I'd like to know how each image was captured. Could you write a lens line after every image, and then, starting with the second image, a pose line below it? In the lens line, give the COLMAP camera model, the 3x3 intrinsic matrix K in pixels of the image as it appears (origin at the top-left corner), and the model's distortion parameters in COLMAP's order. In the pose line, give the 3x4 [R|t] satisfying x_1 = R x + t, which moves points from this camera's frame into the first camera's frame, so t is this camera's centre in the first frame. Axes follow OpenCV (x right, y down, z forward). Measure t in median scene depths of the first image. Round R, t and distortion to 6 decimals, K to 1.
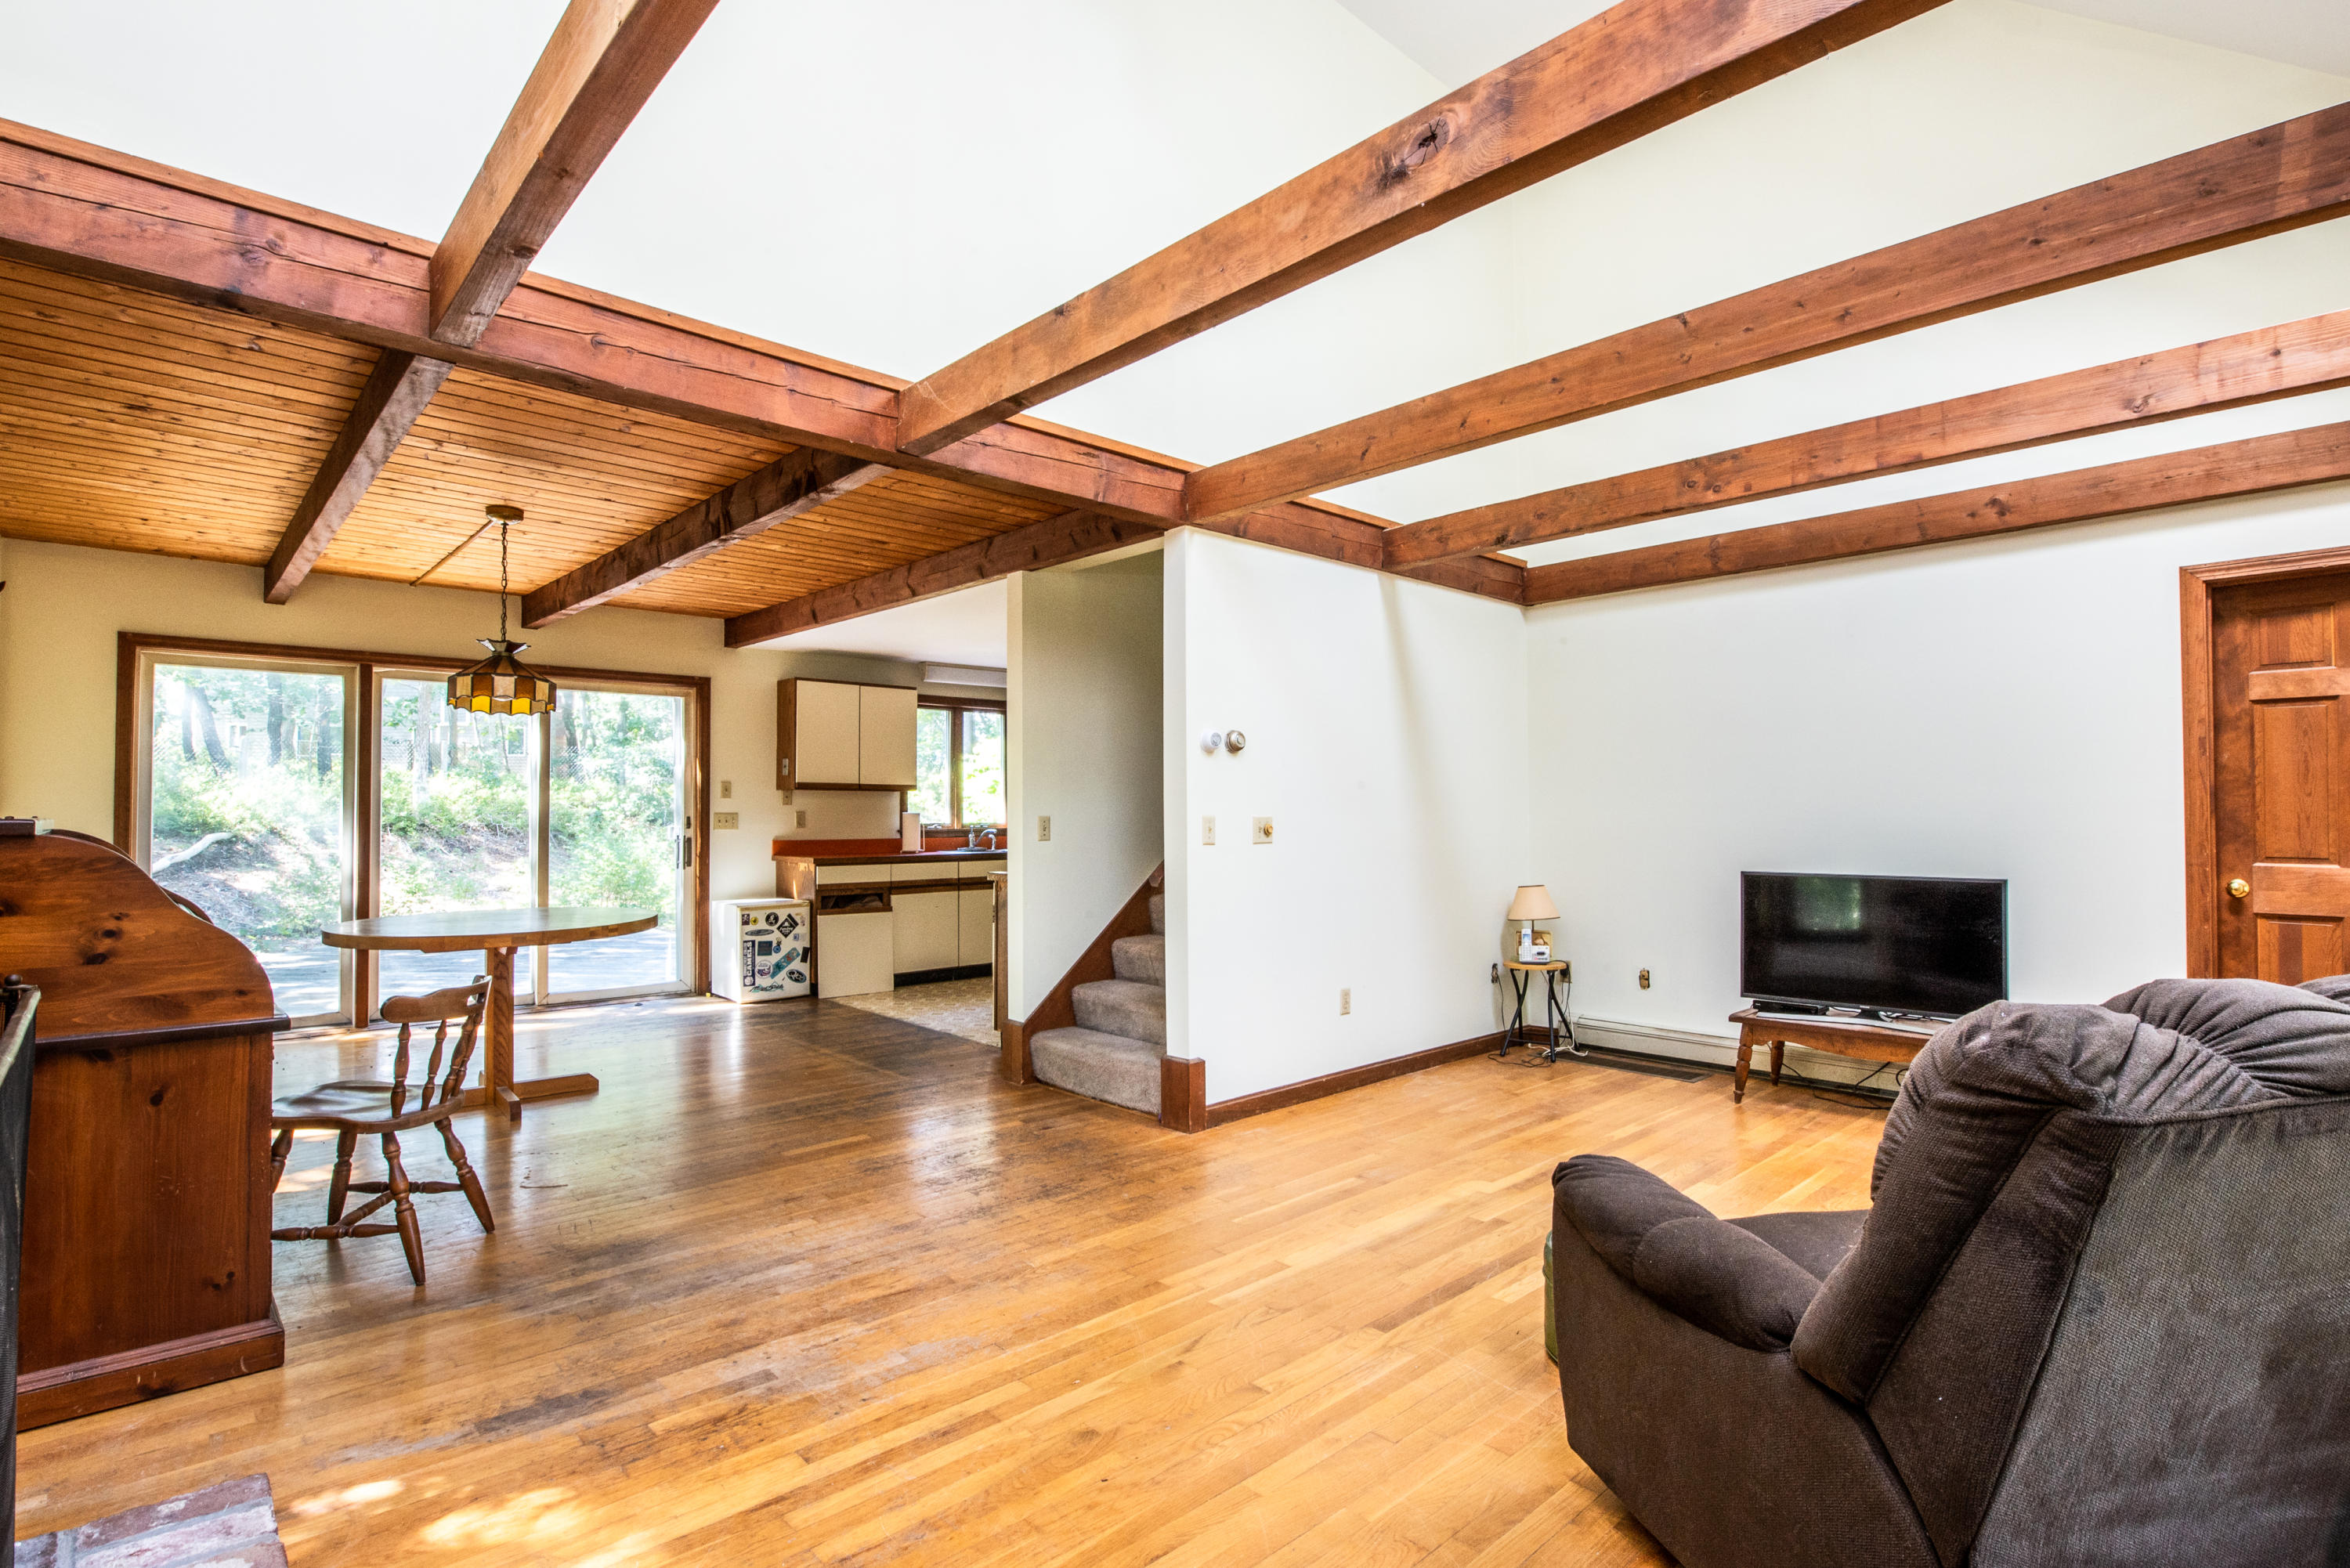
lens RADIAL K [[1172.8, 0, 1202.0], [0, 1172.8, 789.8], [0, 0, 1]] dist [-0.012071, 0.000114]
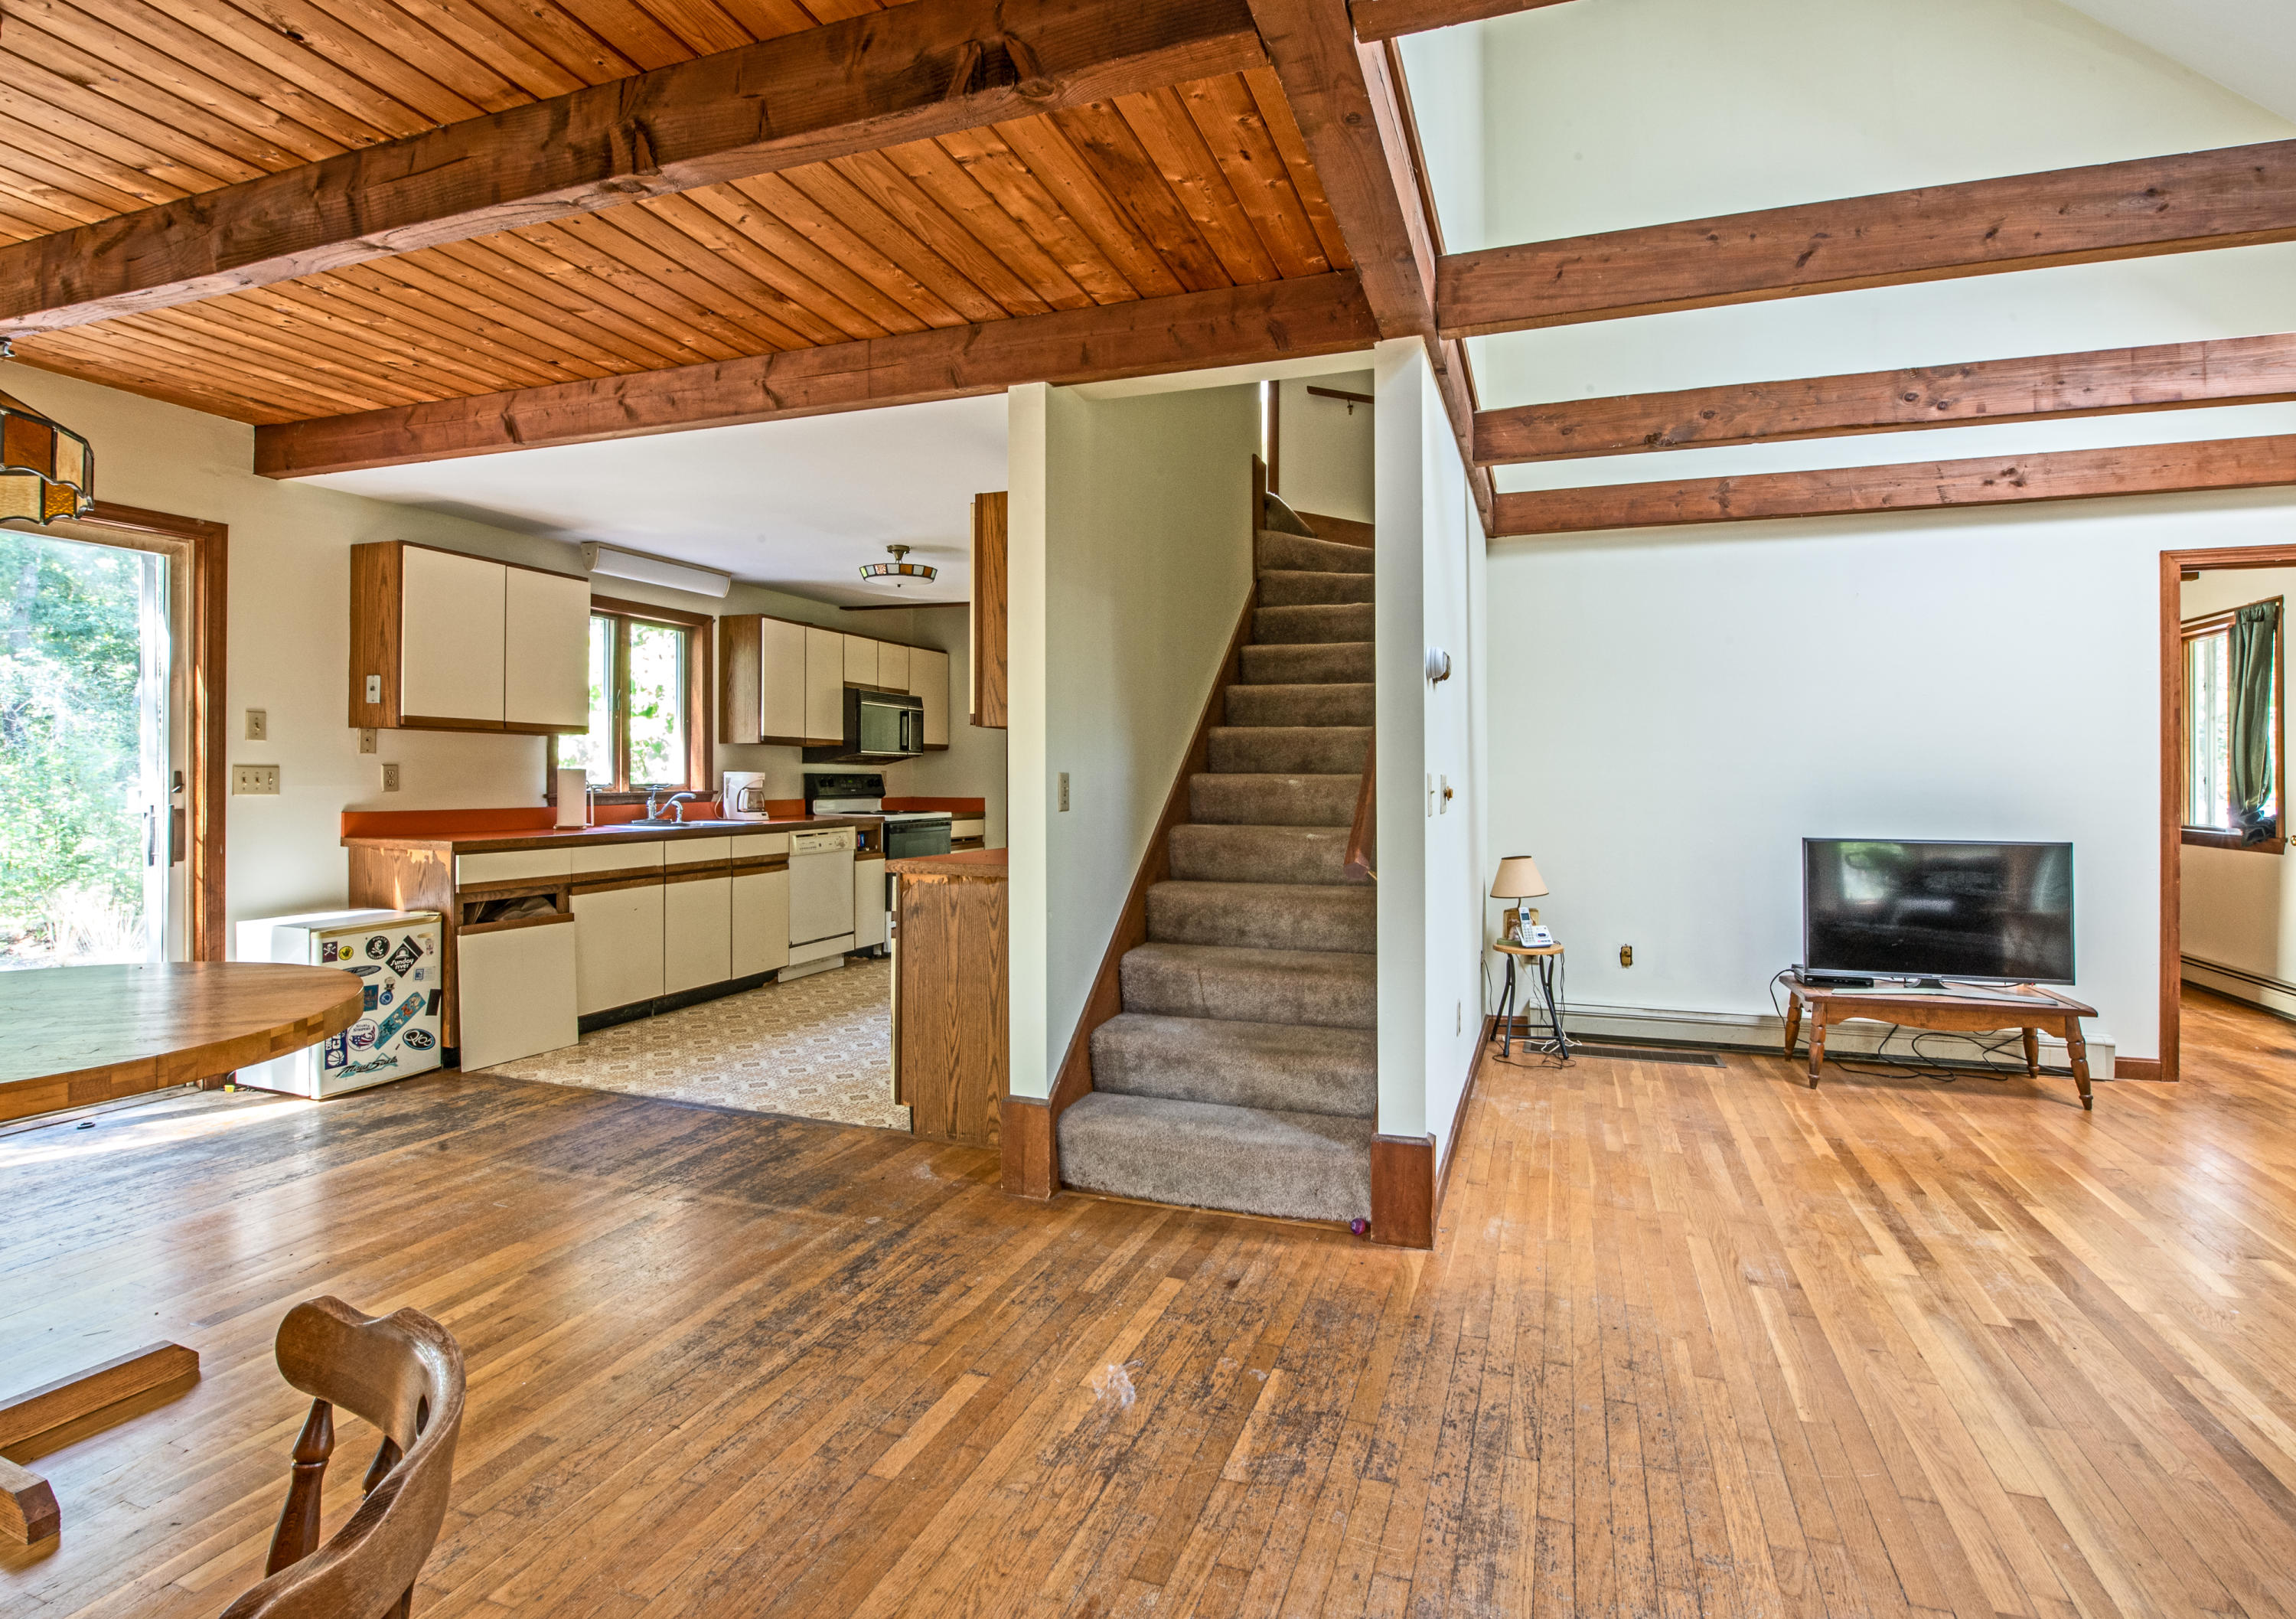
lens RADIAL K [[1124.1, 0, 1204.1], [0, 1124.1, 773.8], [0, 0, 1]] dist [-0.012450, -0.003827]
pose [[0.879551, 0.006696, 0.475757, -0.282356], [-0.015398, 0.999778, 0.014394, 0.009930], [-0.475555, -0.019986, 0.879459, 0.331304]]
